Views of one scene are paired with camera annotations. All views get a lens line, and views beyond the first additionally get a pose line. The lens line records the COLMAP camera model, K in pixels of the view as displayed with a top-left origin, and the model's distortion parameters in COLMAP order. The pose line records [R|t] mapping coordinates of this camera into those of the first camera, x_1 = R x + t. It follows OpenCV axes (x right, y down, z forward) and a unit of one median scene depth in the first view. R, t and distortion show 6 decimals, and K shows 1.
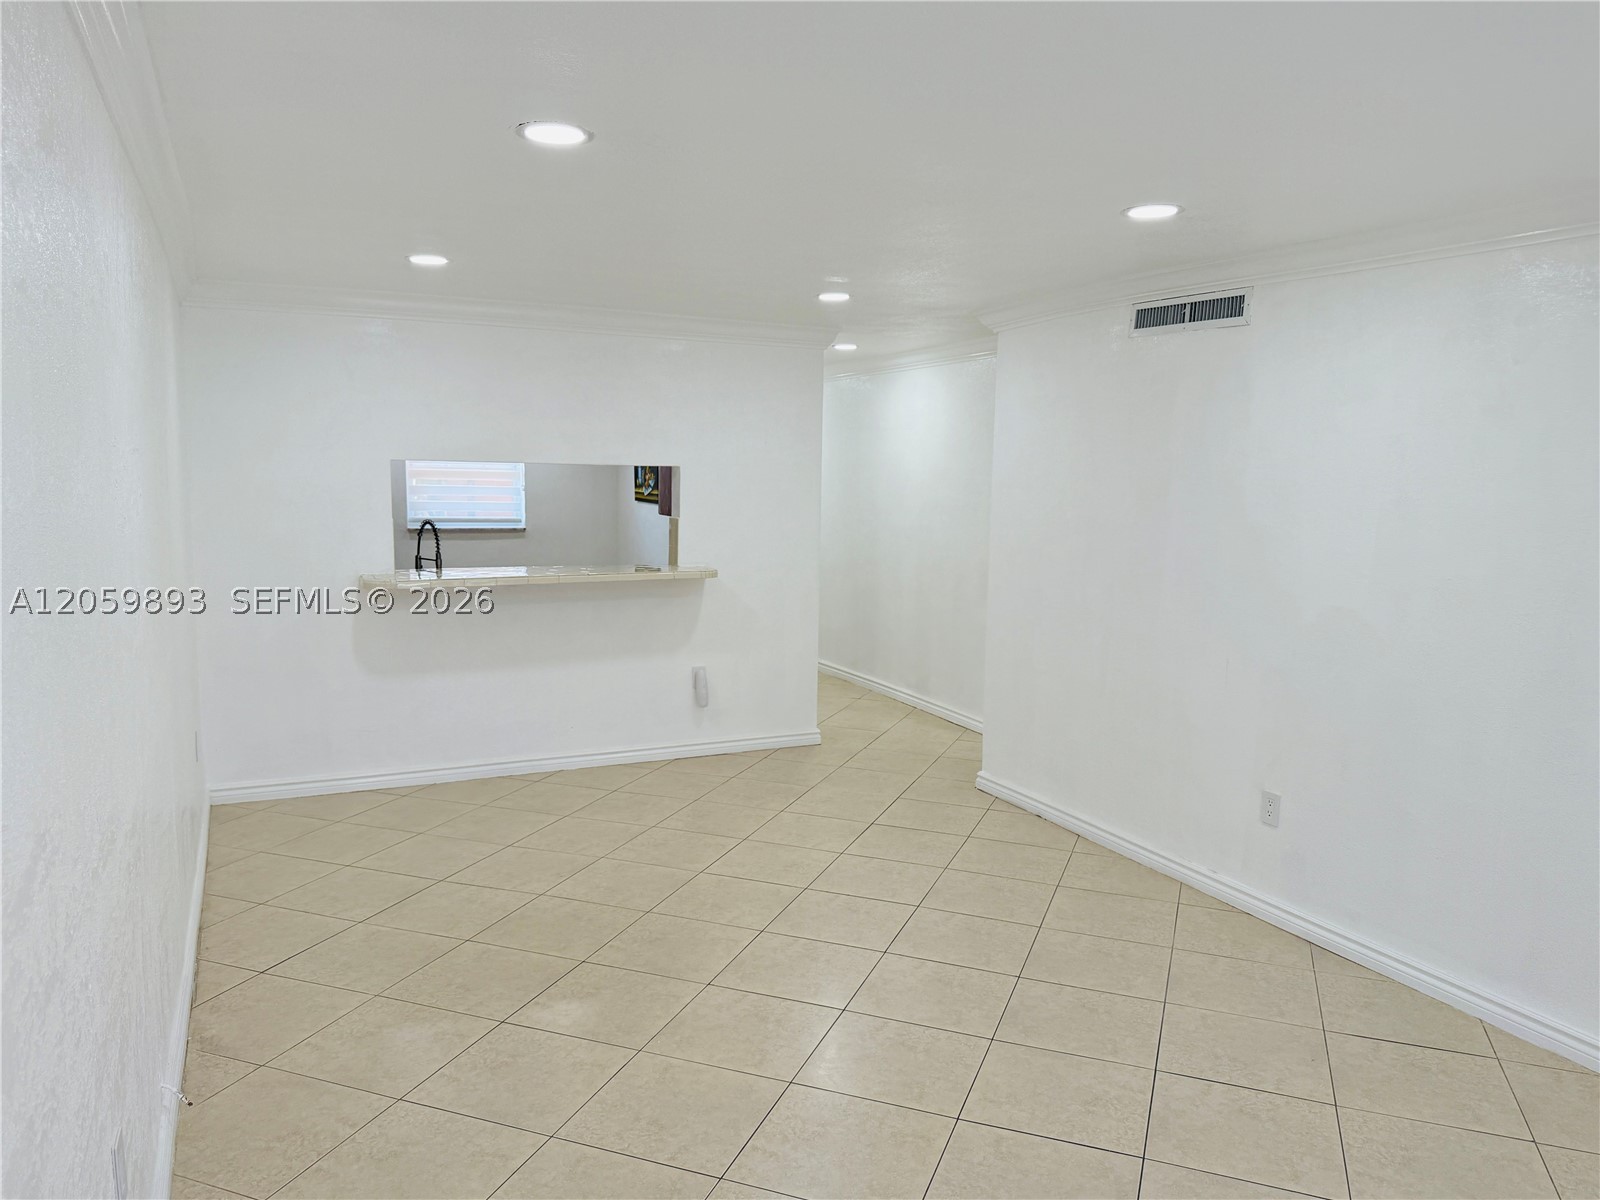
lens RADIAL K [[1161.8, 0, 800.8], [0, 1161.8, 609.3], [0, 0, 1]] dist [0.084510, -0.083063]
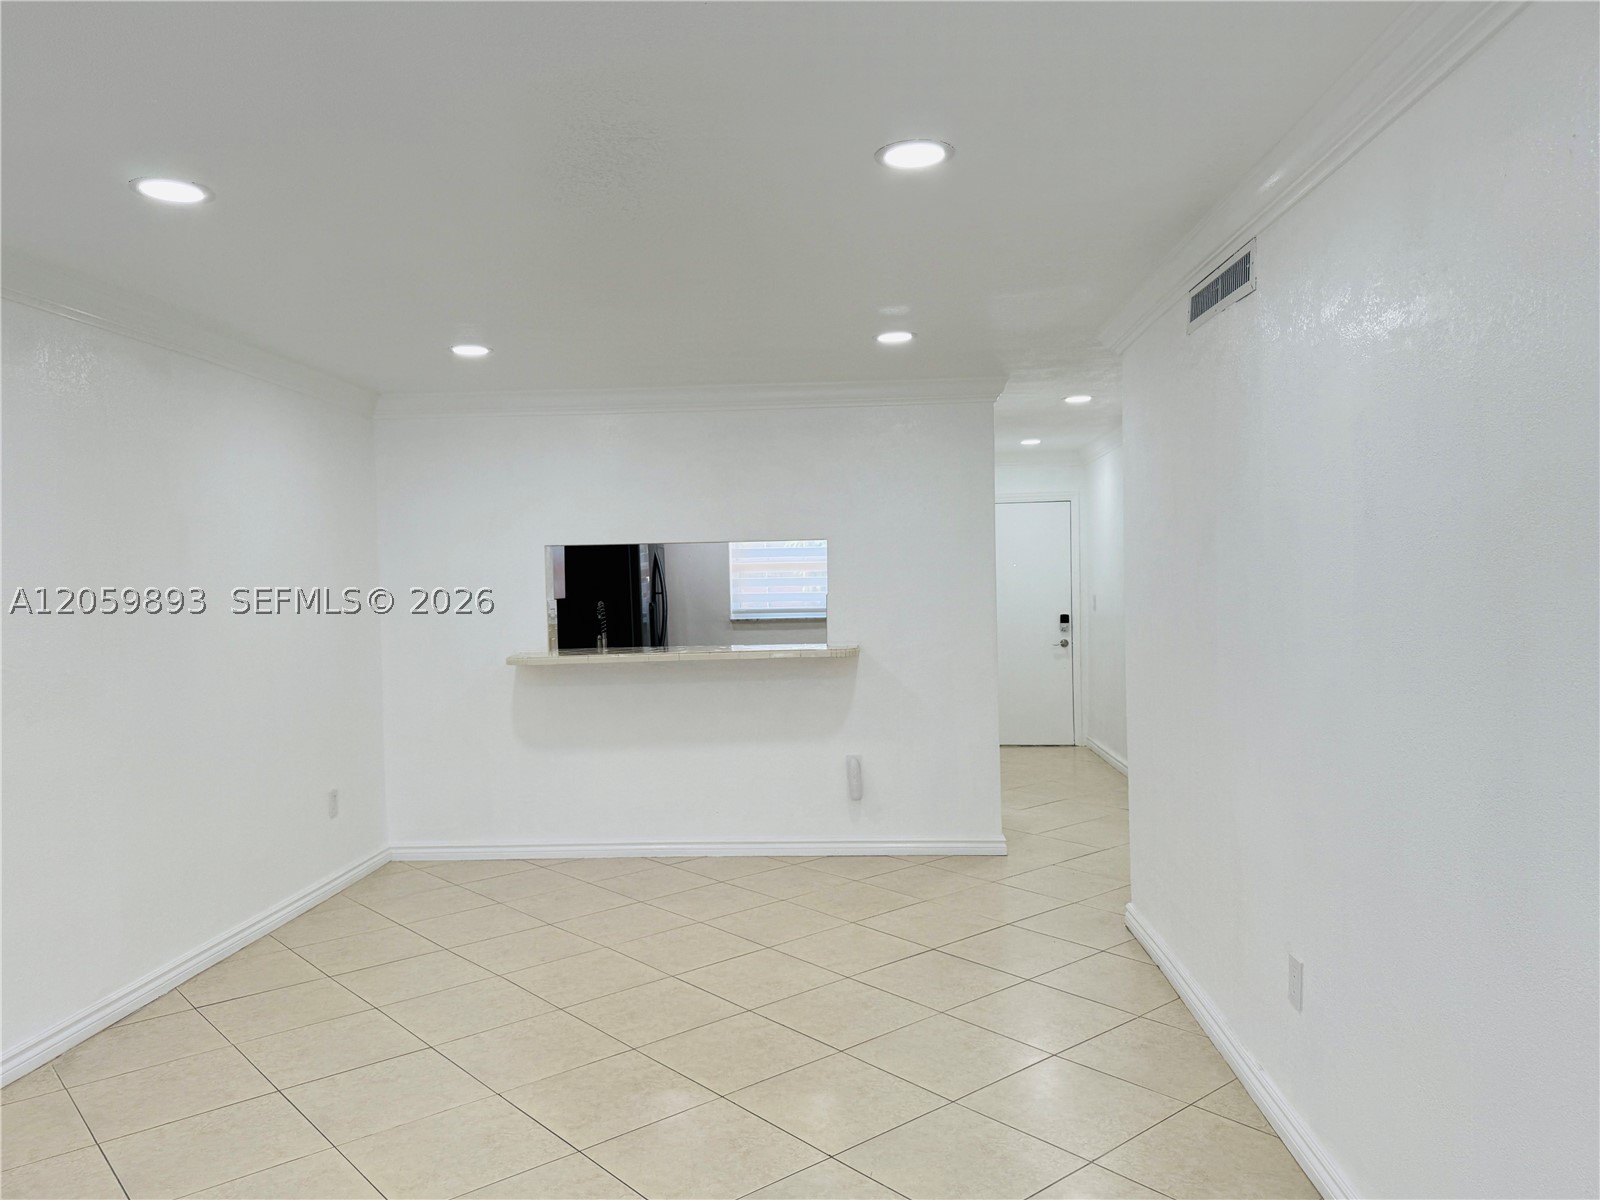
lens RADIAL K [[1161.8, 0, 799.0], [0, 1161.8, 588.1], [0, 0, 1]] dist [0.084510, -0.083063]
pose [[0.869187, -0.031953, -0.493450, 0.336166], [-0.022276, 0.994367, -0.103628, 0.014566], [0.493982, 0.101064, 0.863579, 0.175506]]
